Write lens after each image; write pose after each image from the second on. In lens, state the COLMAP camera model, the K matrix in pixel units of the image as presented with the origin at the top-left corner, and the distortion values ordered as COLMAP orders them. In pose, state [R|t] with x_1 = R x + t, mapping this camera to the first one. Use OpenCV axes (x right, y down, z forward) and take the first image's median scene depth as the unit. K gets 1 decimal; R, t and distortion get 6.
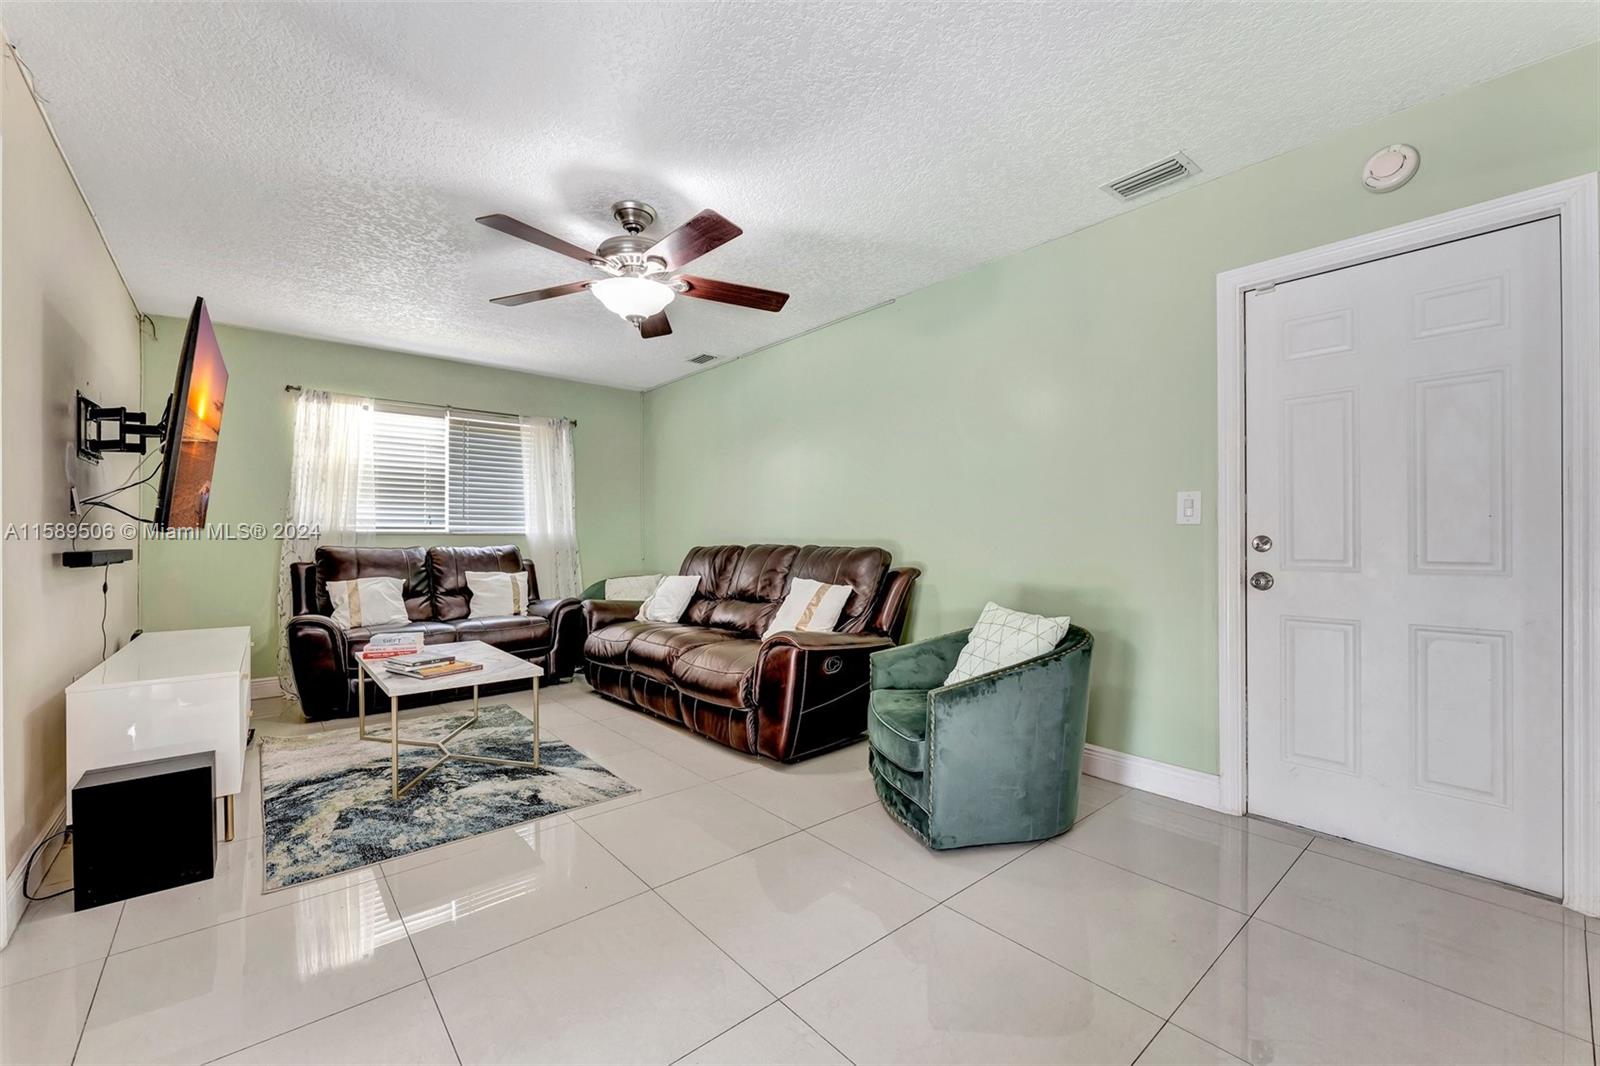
lens RADIAL K [[646.3, 0, 768.0], [0, 646.3, 525.1], [0, 0, 1]] dist [0.000907, -0.001114]
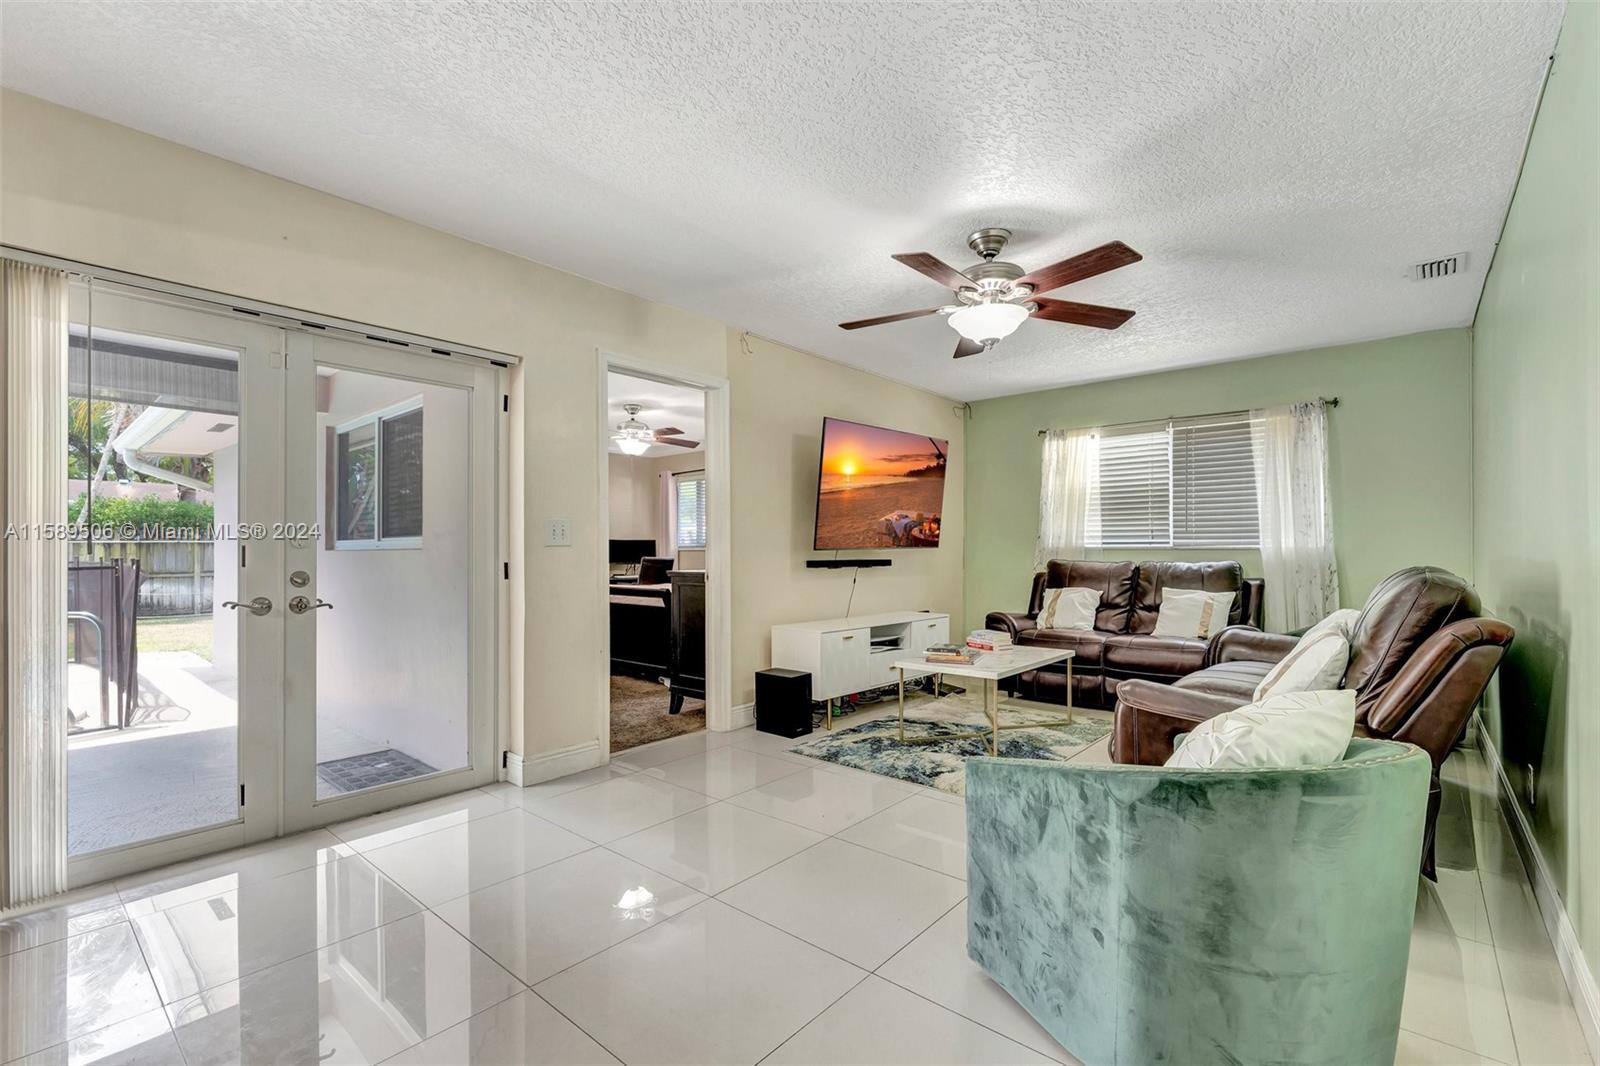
lens RADIAL K [[684.7, 0, 802.5], [0, 684.7, 538.7], [0, 0, 1]] dist [-0.012298, -0.000077]
pose [[0.185858, -0.014374, -0.982472, 0.724096], [0.019341, 0.999753, -0.010968, -0.001262], [0.982386, -0.016963, 0.186090, 0.455960]]
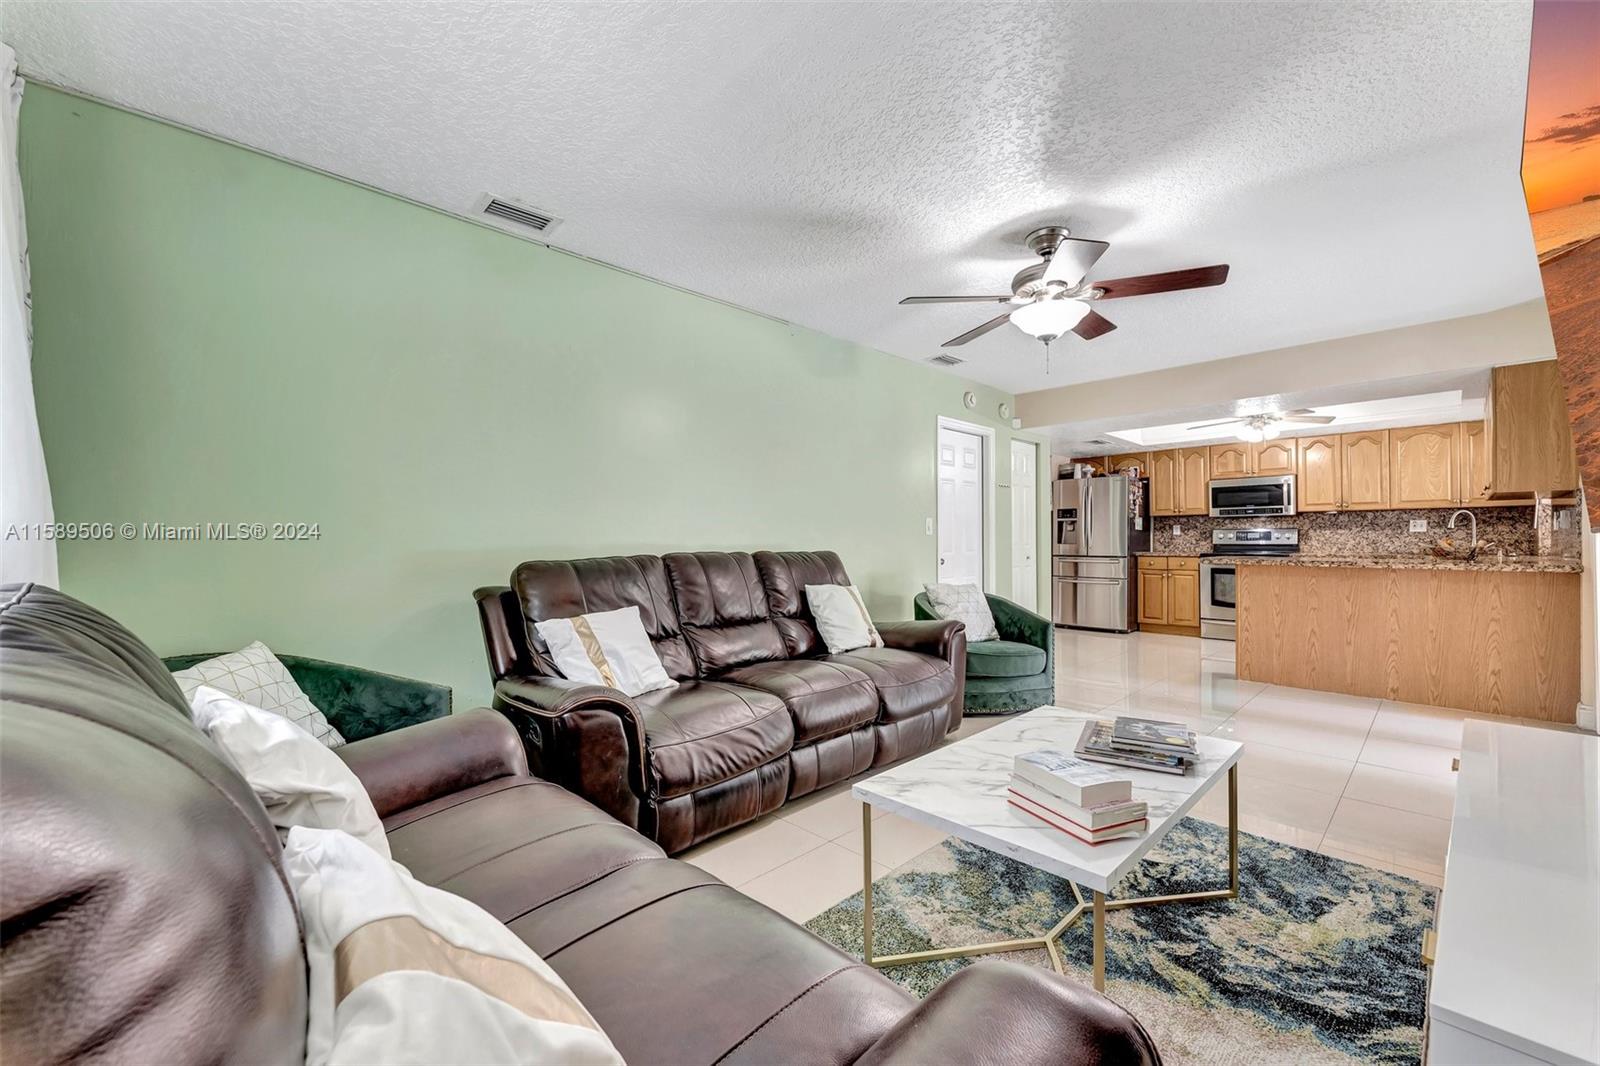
lens RADIAL K [[646.3, 0, 780.1], [0, 646.3, 533.3], [0, 0, 1]] dist [0.000907, -0.001114]
pose [[-0.084186, 0.010713, 0.996393, -1.111413], [-0.010225, 0.999880, -0.011615, 0.016697], [-0.996398, -0.011166, -0.084066, 1.379815]]
